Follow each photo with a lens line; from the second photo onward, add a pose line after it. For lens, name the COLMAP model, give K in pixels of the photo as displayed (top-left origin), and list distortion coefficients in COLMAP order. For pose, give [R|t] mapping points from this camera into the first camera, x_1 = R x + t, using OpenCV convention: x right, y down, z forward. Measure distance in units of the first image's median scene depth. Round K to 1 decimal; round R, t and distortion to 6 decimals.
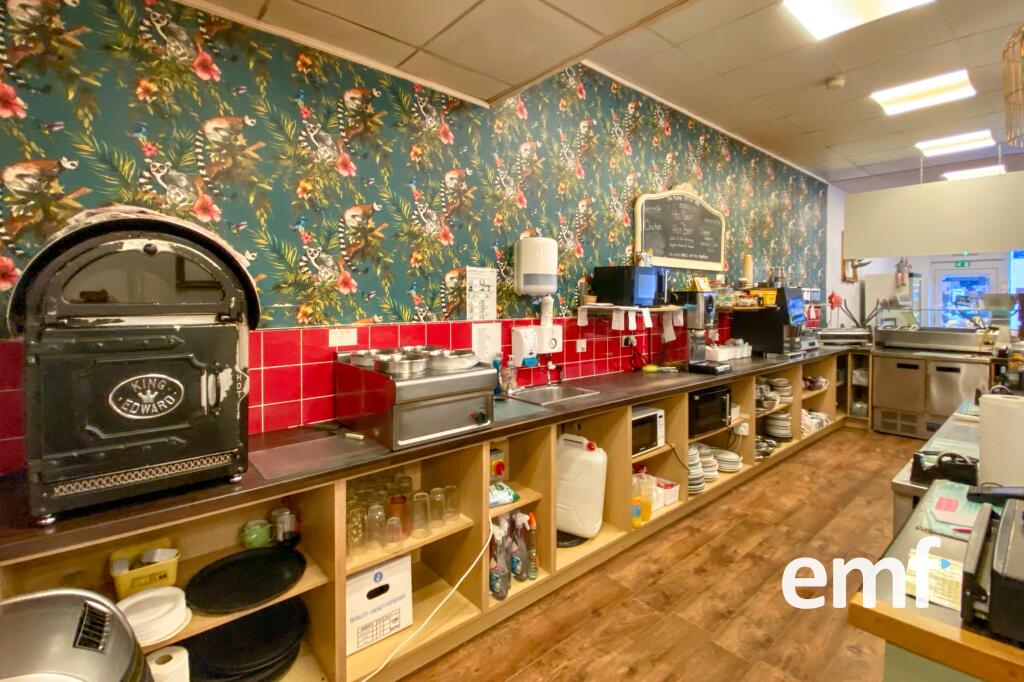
lens RADIAL K [[452.0, 0, 511.1], [0, 452.0, 317.4], [0, 0, 1]] dist [-0.001982, -0.000394]
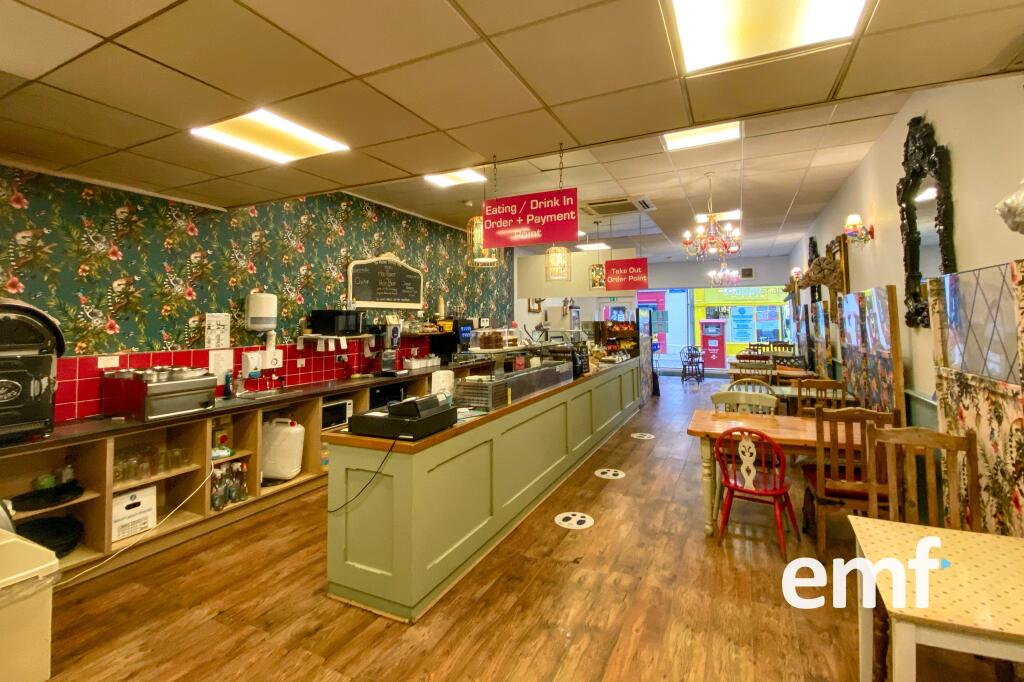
lens RADIAL K [[443.2, 0, 510.7], [0, 443.2, 304.3], [0, 0, 1]] dist [-0.028267, -0.000610]
pose [[0.904149, 0.010940, 0.427077, 0.230959], [0.022864, 0.997000, -0.073944, -0.011154], [-0.426605, 0.076621, 0.901187, -0.890668]]
